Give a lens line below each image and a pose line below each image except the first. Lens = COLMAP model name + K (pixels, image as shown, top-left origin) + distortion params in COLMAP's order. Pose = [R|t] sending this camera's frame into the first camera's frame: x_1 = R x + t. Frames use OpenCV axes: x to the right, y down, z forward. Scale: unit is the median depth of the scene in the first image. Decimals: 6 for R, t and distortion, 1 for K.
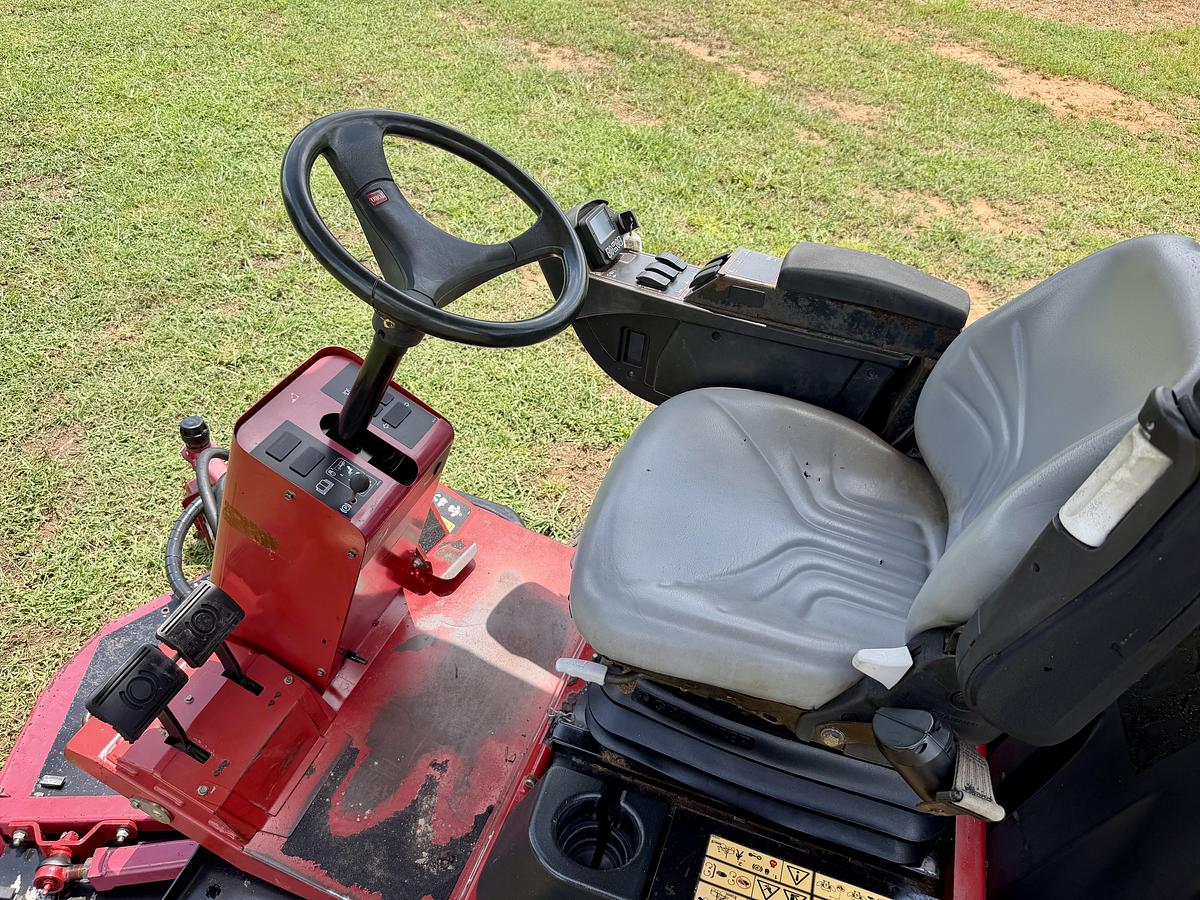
lens RADIAL K [[853.1, 0, 601.1], [0, 853.1, 472.3], [0, 0, 1]] dist [-0.004574, -0.010464]
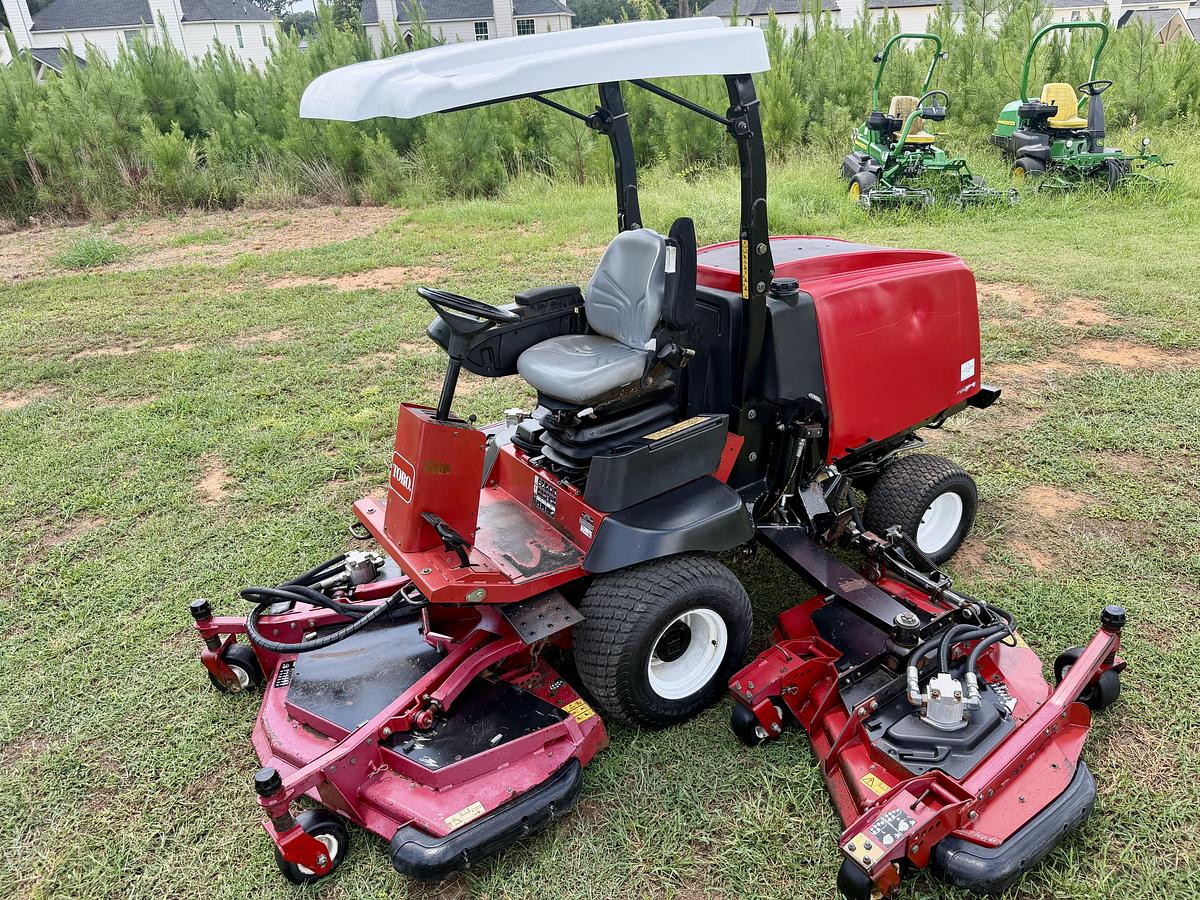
lens RADIAL K [[861.6, 0, 602.5], [0, 861.6, 456.8], [0, 0, 1]] dist [-0.006605, -0.001877]
pose [[0.599588, -0.459864, 0.654996, -0.358596], [0.617347, 0.786585, -0.012873, 0.072329], [-0.509291, 0.412078, 0.755523, -0.230804]]
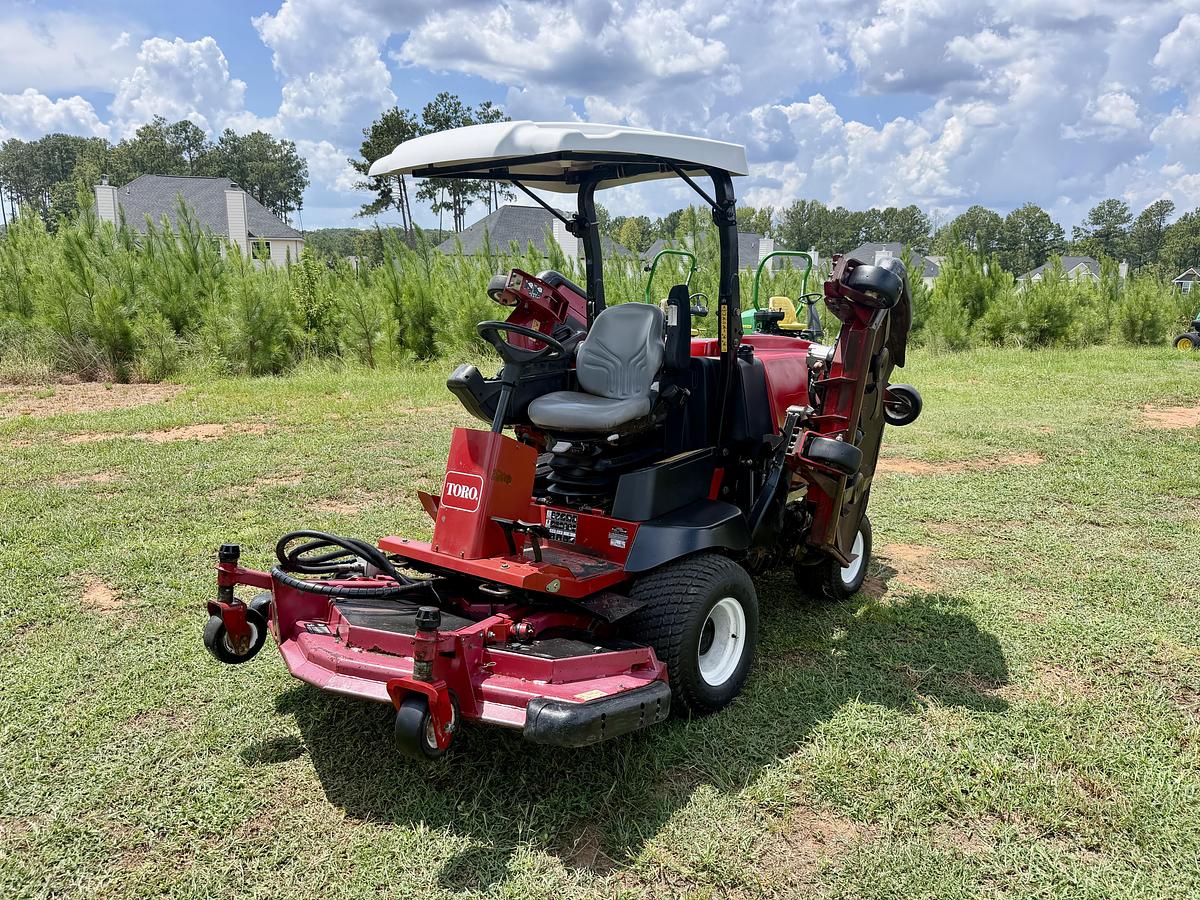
lens RADIAL K [[861.6, 0, 602.5], [0, 861.6, 456.8], [0, 0, 1]] dist [-0.006605, -0.001877]
pose [[0.329529, -0.280367, 0.901557, -0.559113], [0.652445, 0.757831, -0.002805, 0.045134], [-0.682441, 0.589141, 0.432651, -0.090637]]
